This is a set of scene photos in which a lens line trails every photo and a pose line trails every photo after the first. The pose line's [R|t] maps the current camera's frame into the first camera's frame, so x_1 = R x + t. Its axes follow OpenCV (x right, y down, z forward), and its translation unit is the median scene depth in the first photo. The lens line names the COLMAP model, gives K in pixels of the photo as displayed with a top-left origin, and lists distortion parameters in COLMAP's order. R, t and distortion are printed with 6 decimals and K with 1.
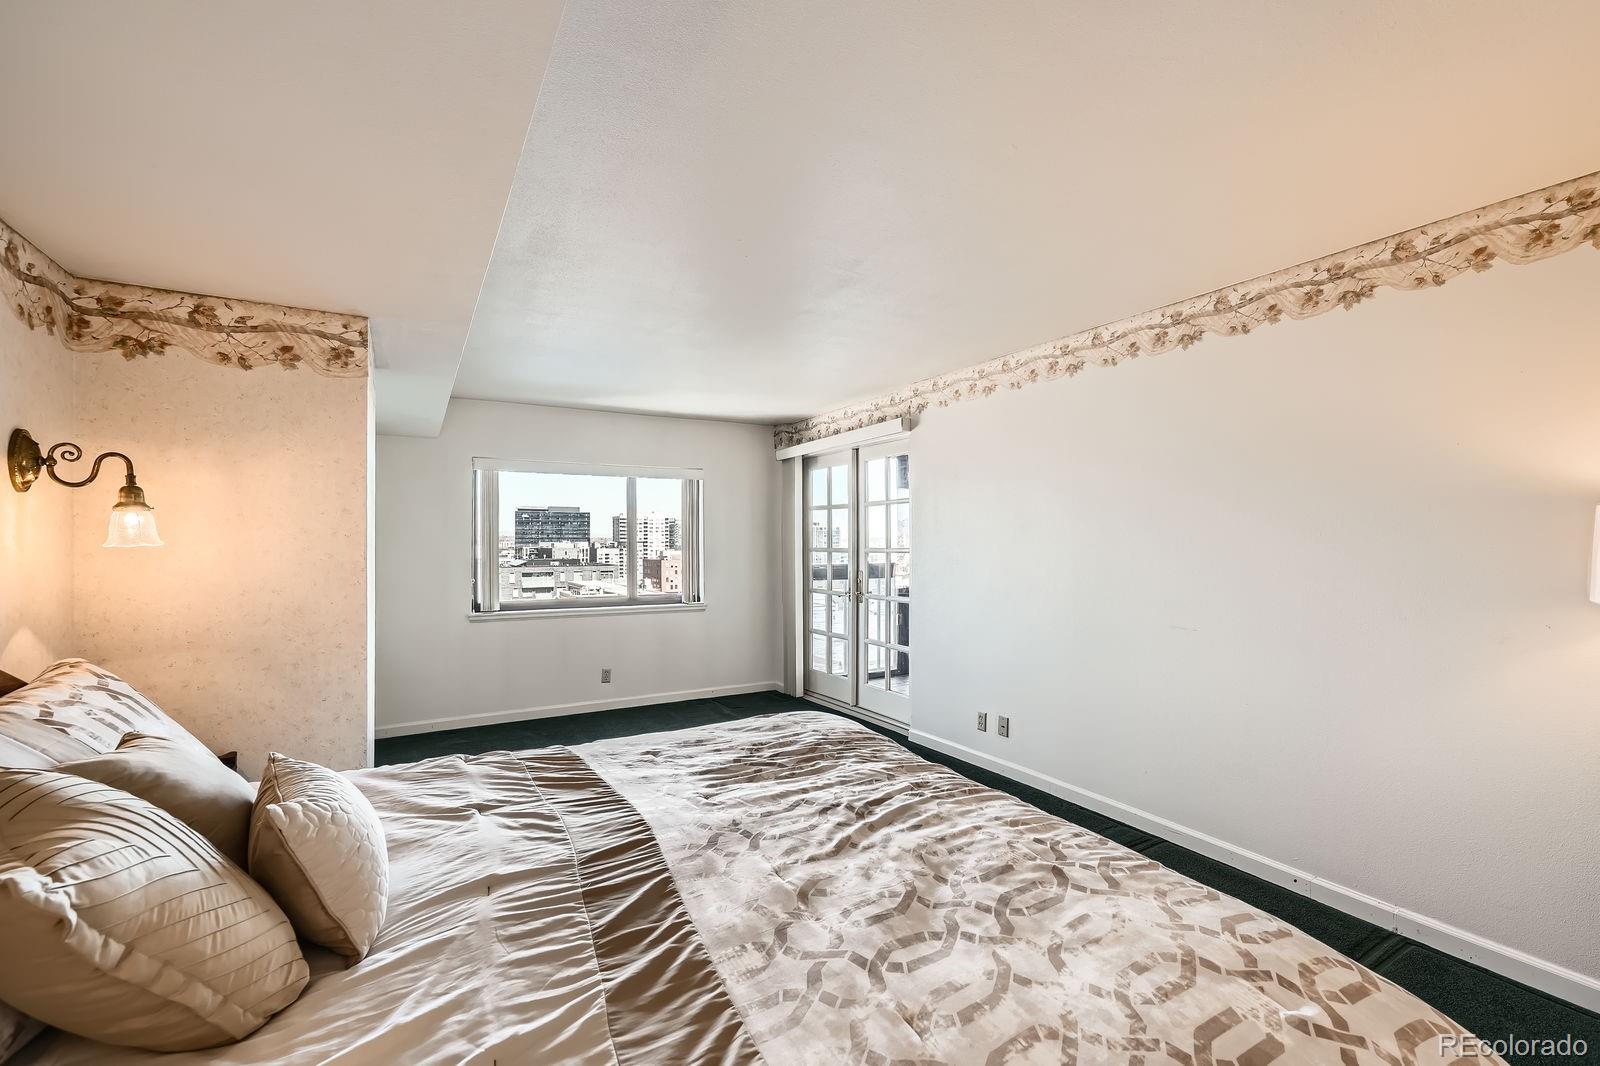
lens RADIAL K [[672.3, 0, 815.0], [0, 672.3, 542.8], [0, 0, 1]] dist [-0.004490, 0.003685]
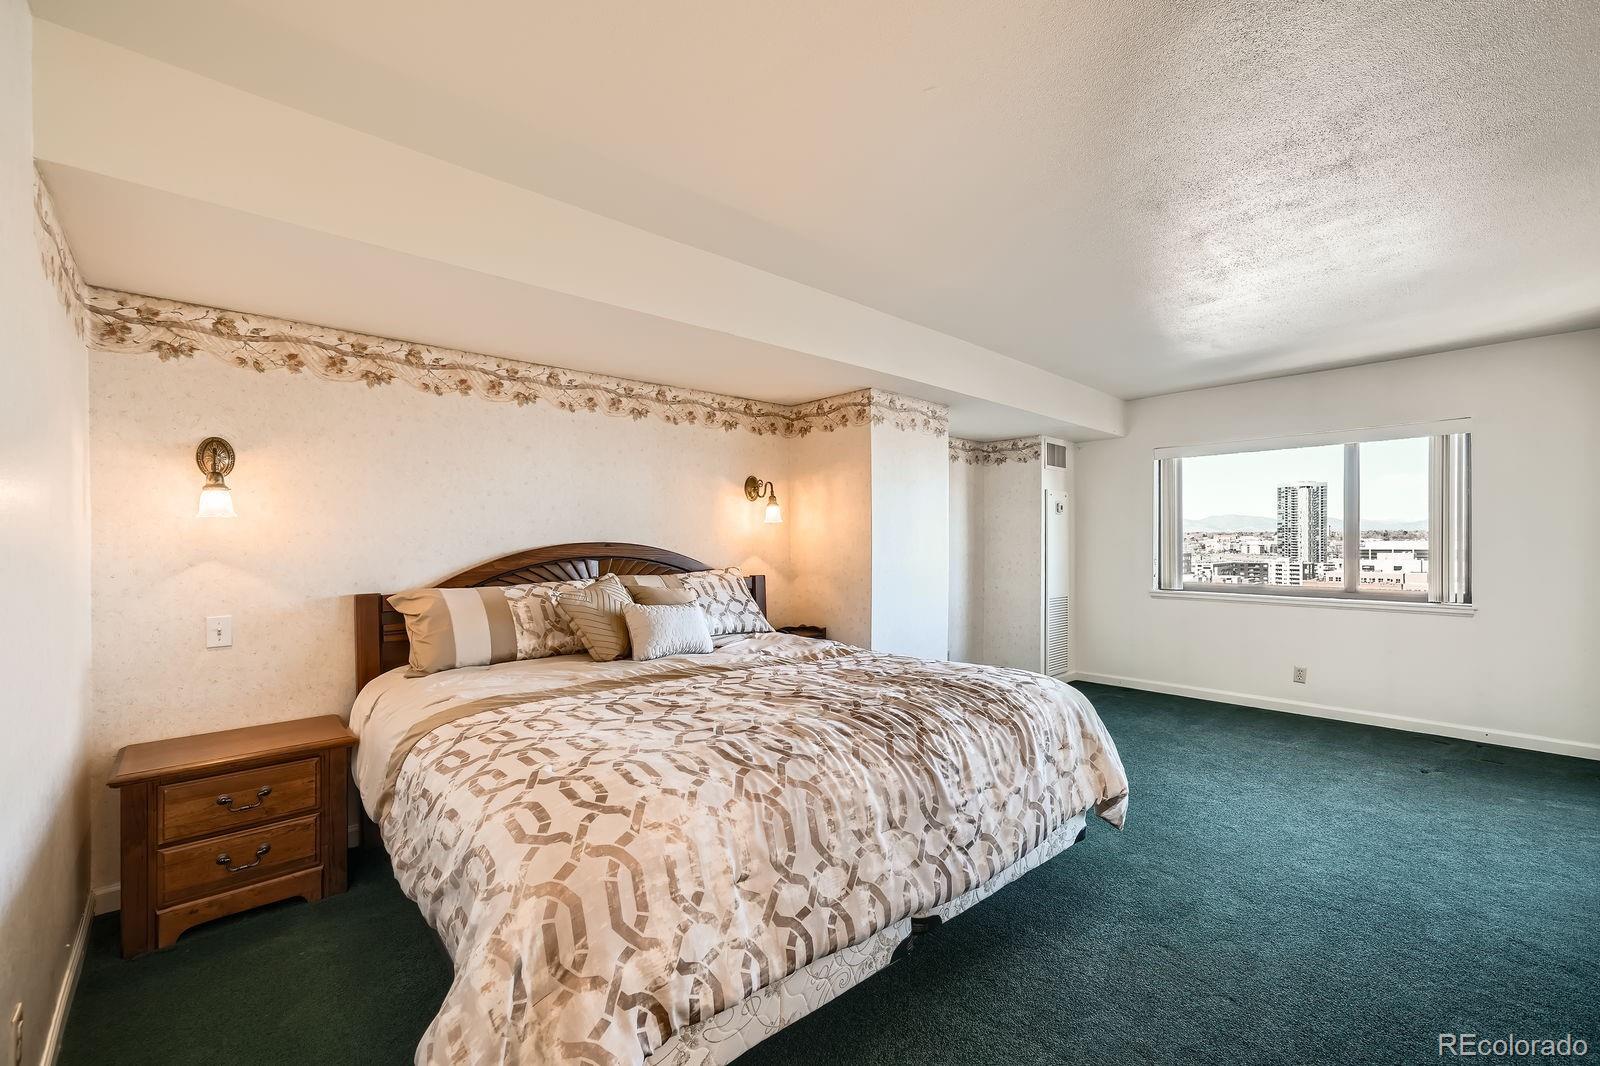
lens RADIAL K [[654.7, 0, 801.1], [0, 654.7, 537.8], [0, 0, 1]] dist [-0.002329, 0.003624]
pose [[0.206922, 0.001363, -0.978356, 1.564263], [-0.002431, 0.999997, 0.000879, 0.076425], [0.978354, 0.002197, 0.206925, 0.815521]]
